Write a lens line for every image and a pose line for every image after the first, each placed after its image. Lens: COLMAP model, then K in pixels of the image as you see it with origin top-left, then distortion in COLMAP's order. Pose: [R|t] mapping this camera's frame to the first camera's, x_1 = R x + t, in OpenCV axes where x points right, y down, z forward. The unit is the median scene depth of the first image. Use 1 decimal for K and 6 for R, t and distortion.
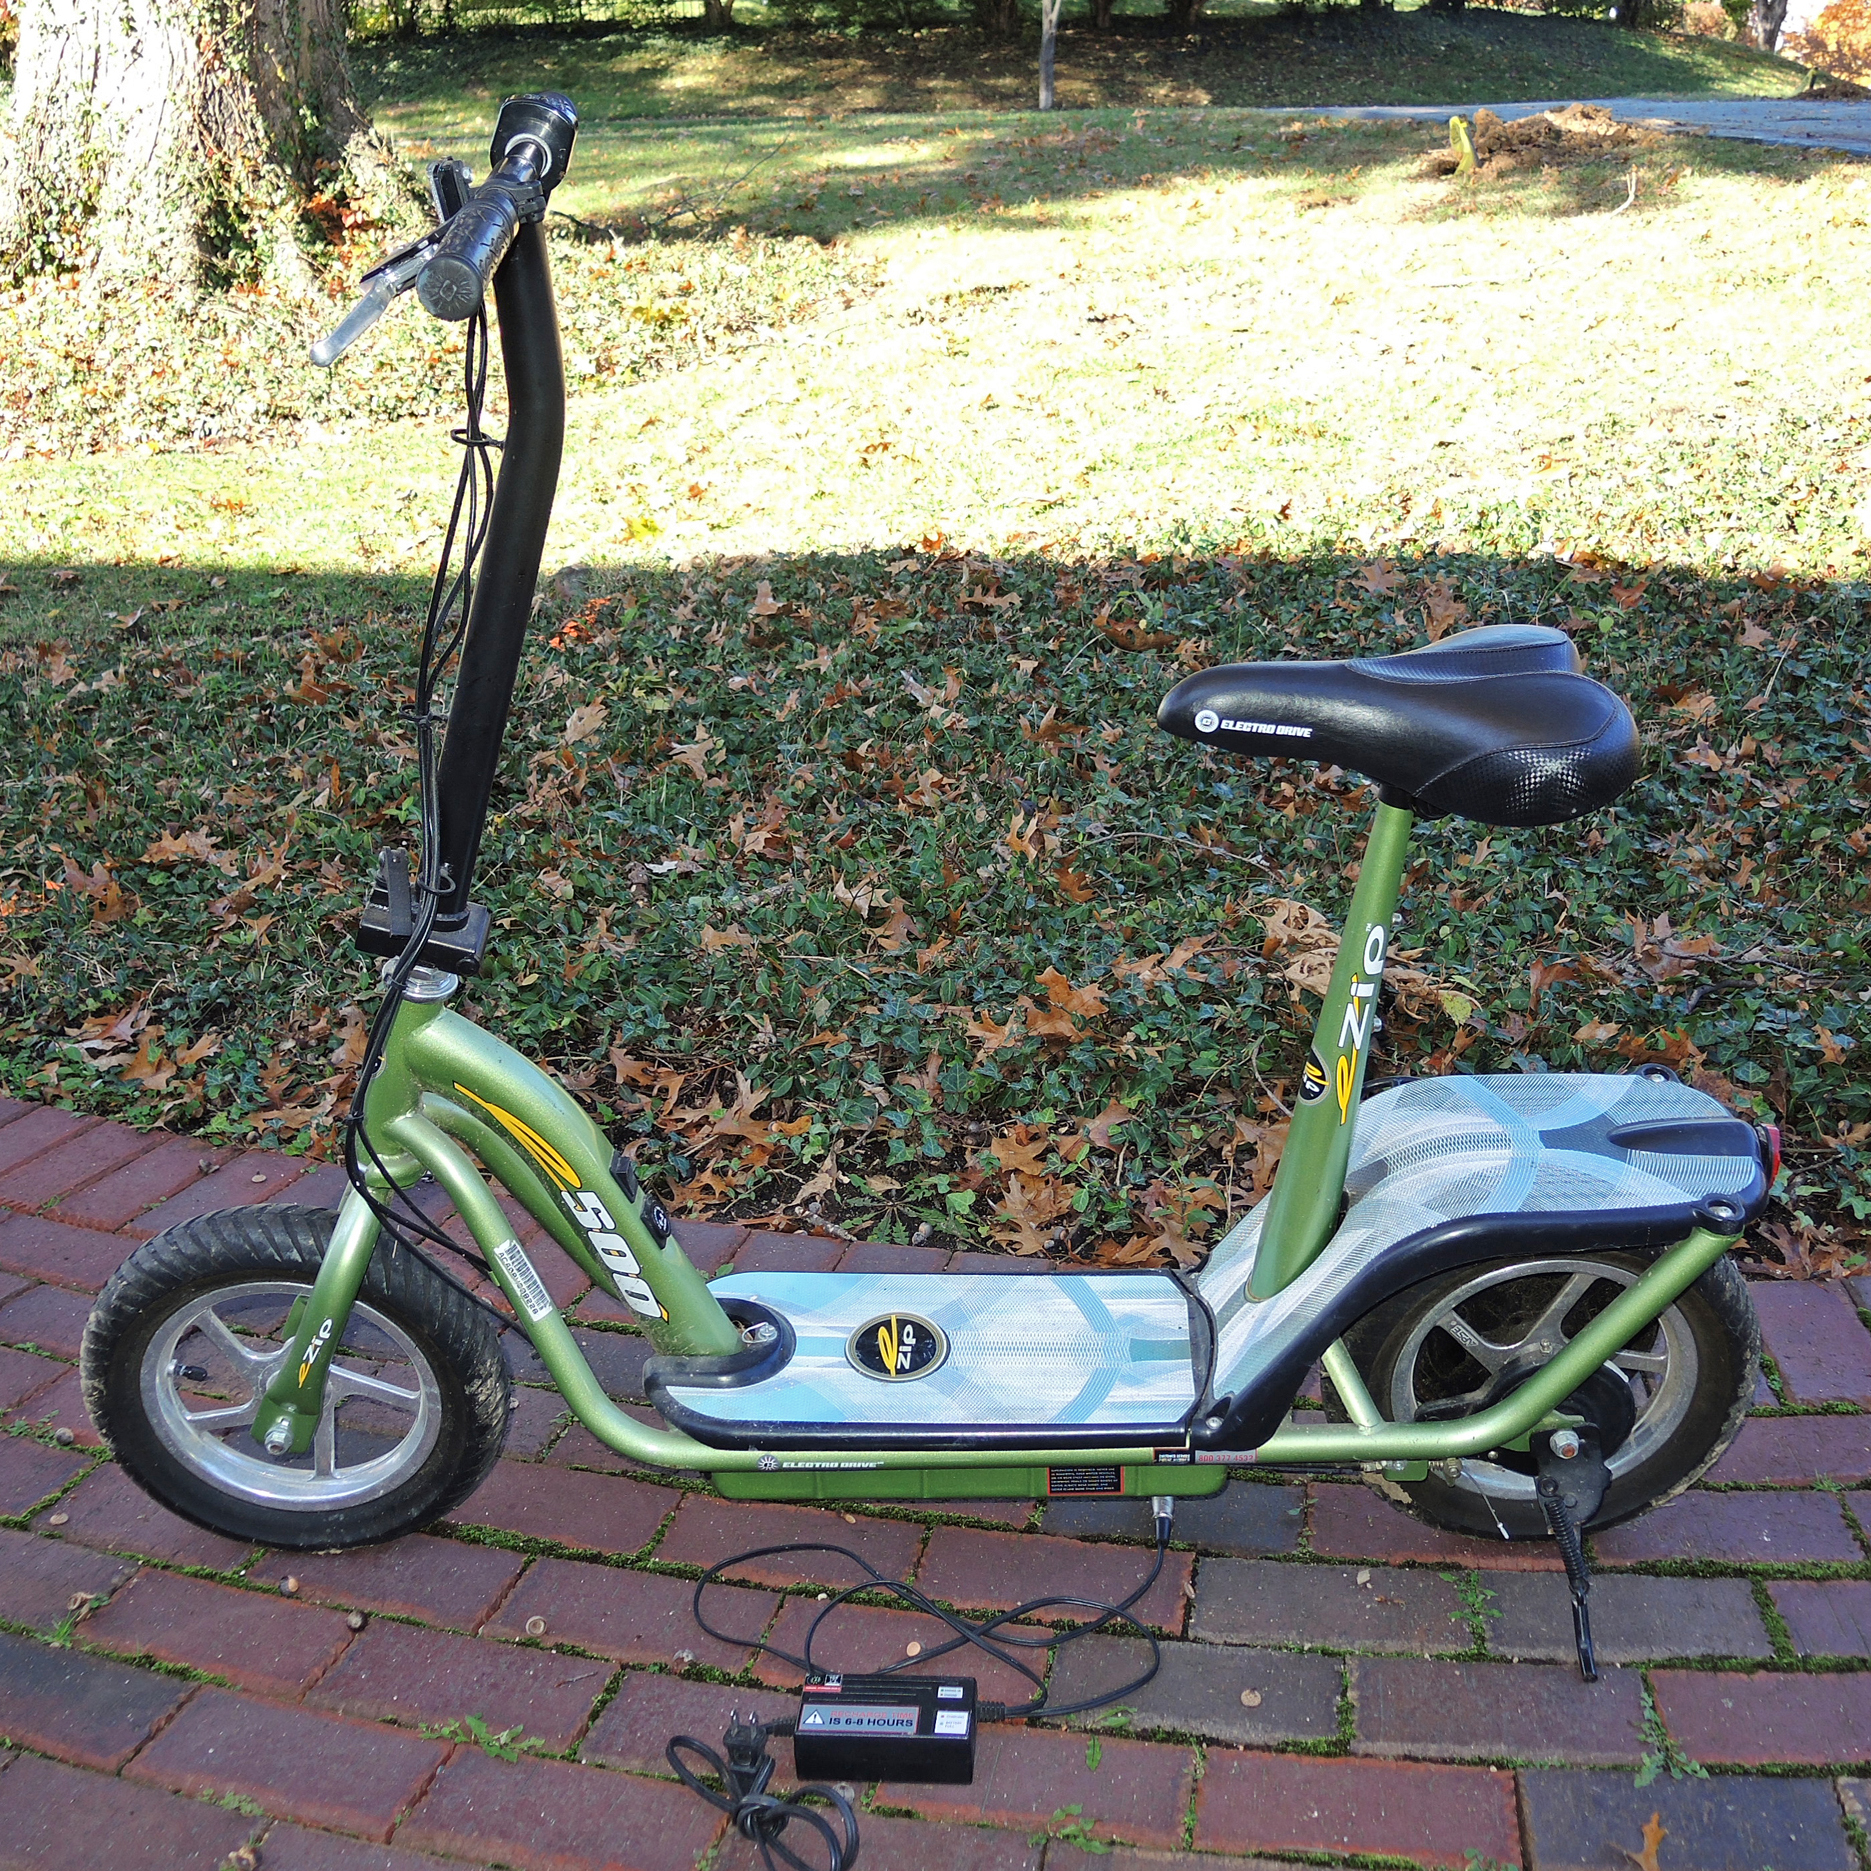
lens RADIAL K [[2147.1, 0, 935.5], [0, 2147.1, 935.5], [0, 0, 1]] dist [-0.013291, -0.065607]
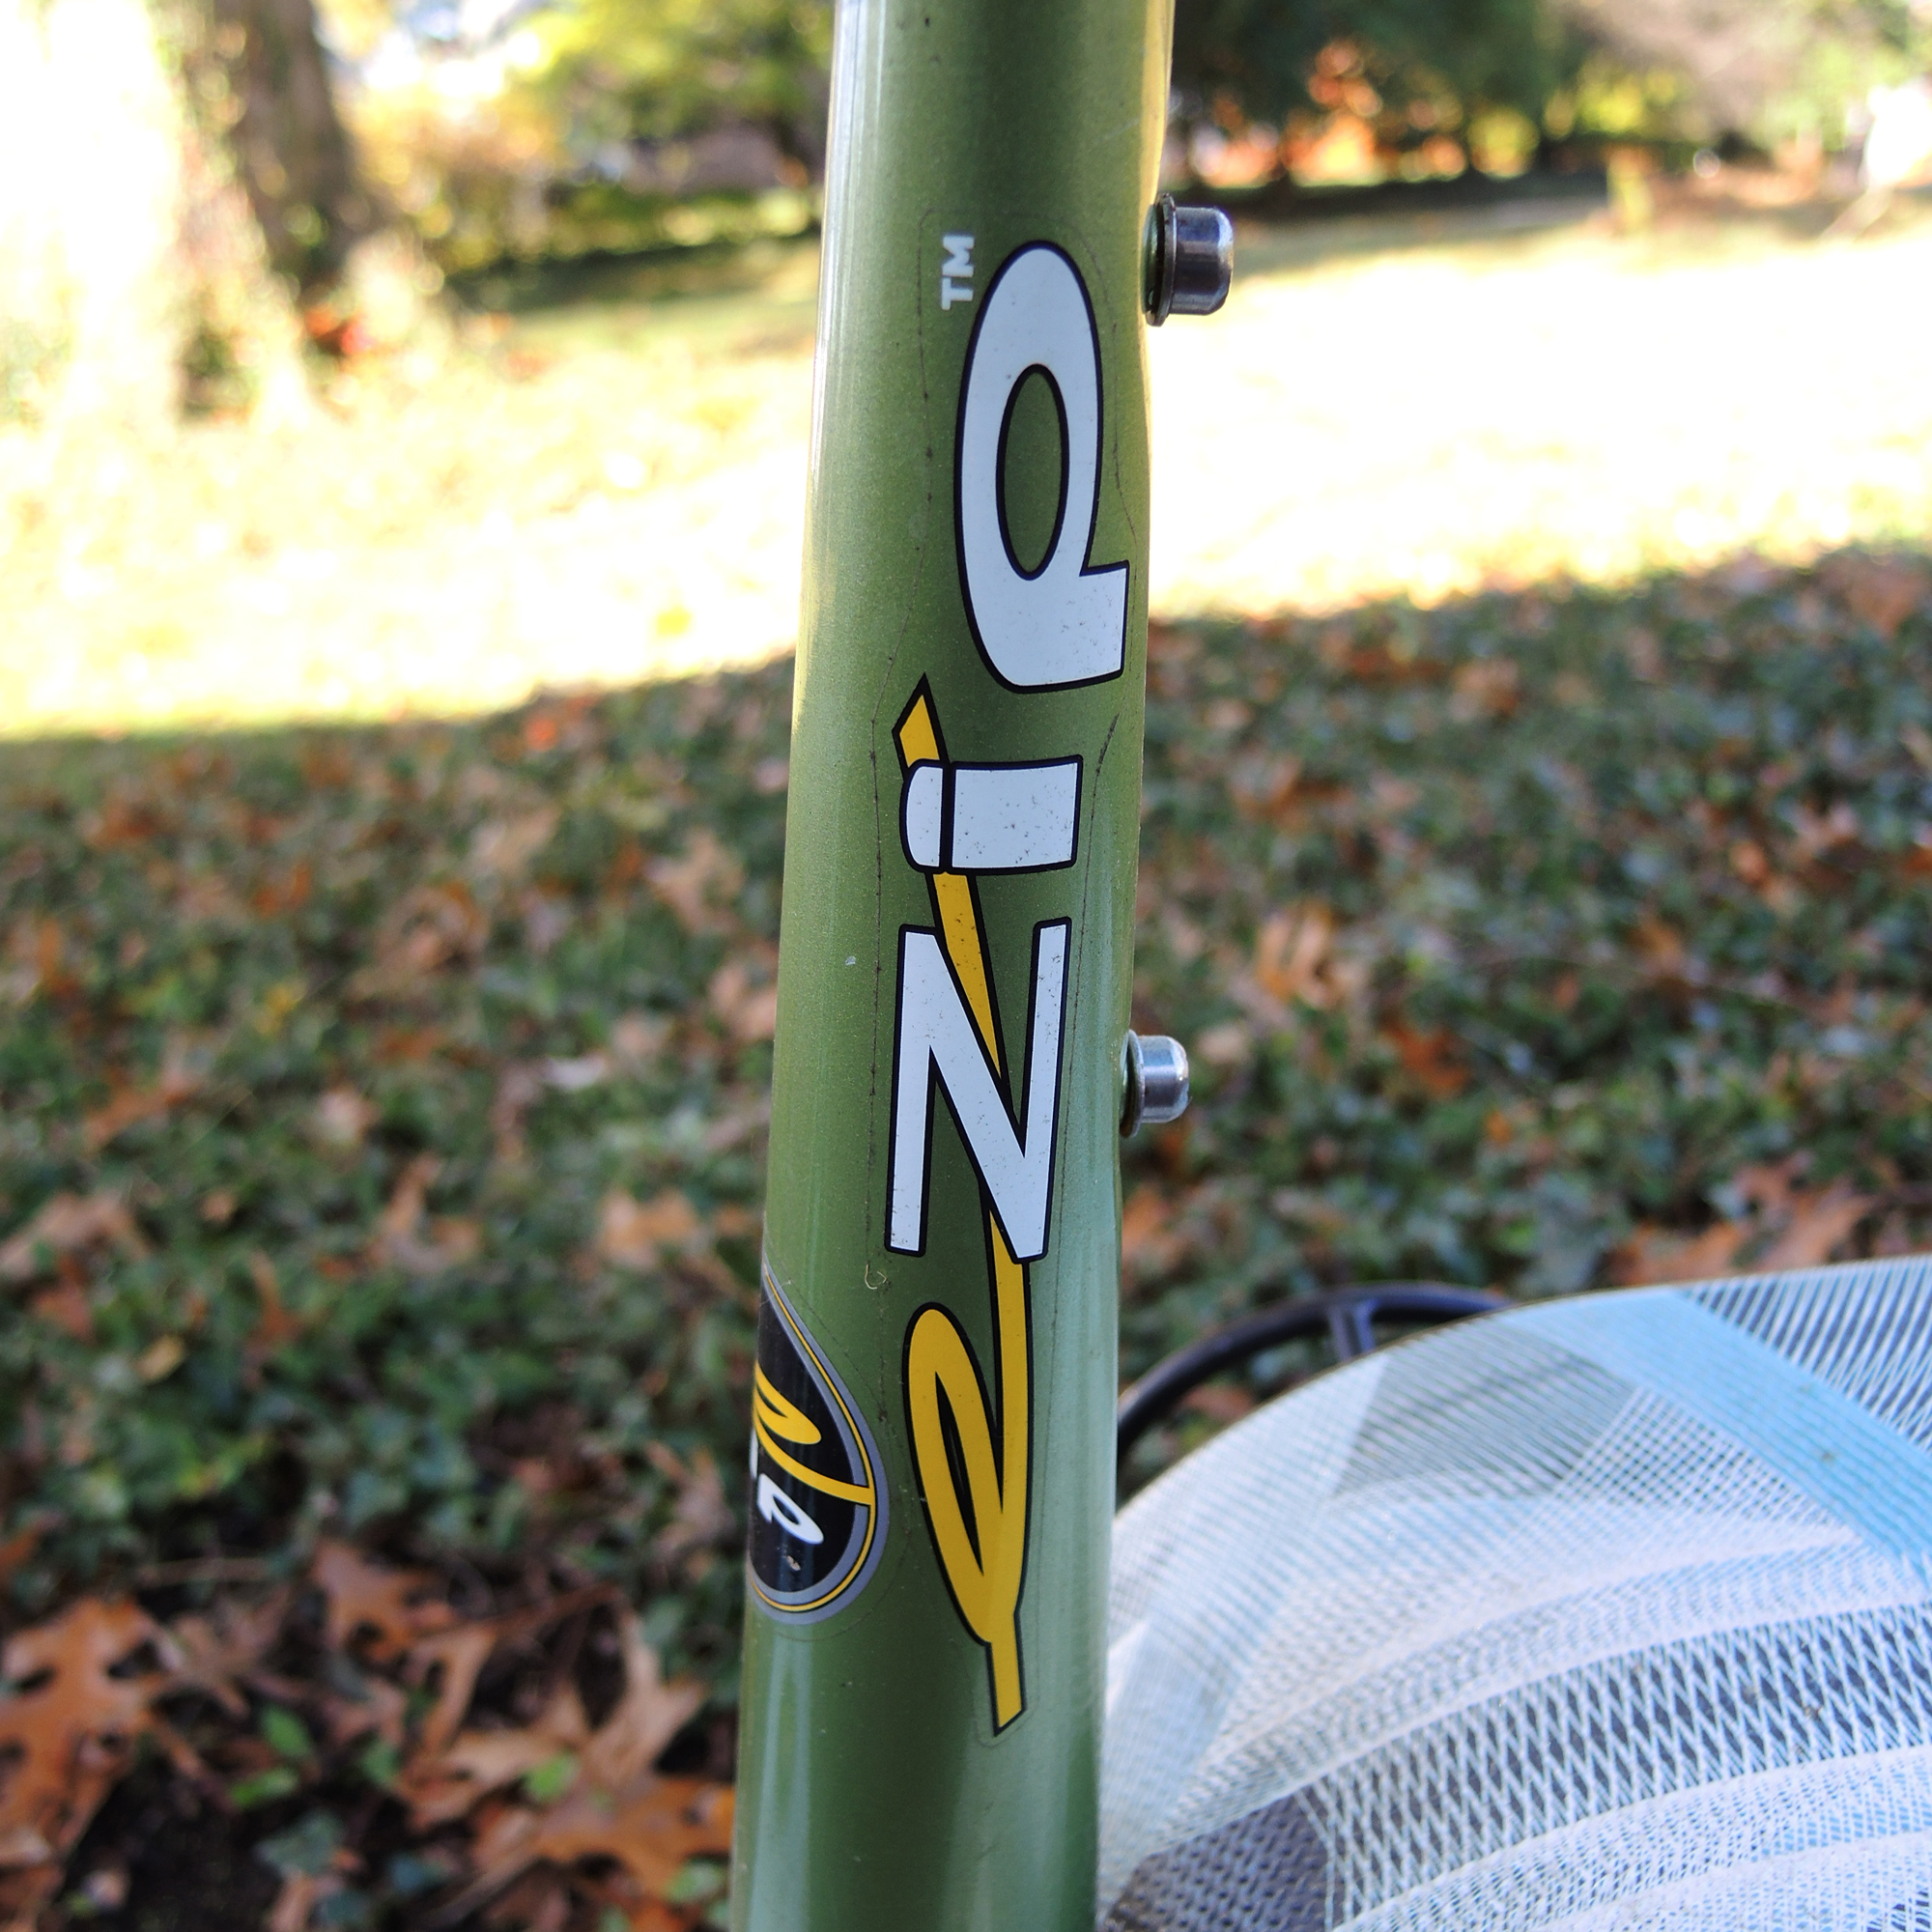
lens RADIAL K [[2217.1, 0, 966.0], [0, 2217.1, 966.0], [0, 0, 1]] dist [-0.013291, -0.065607]
pose [[0.996837, -0.060521, -0.051506, -0.002369], [0.056387, 0.995339, -0.078234, -0.003687], [0.056001, 0.075082, 0.995604, 0.165048]]
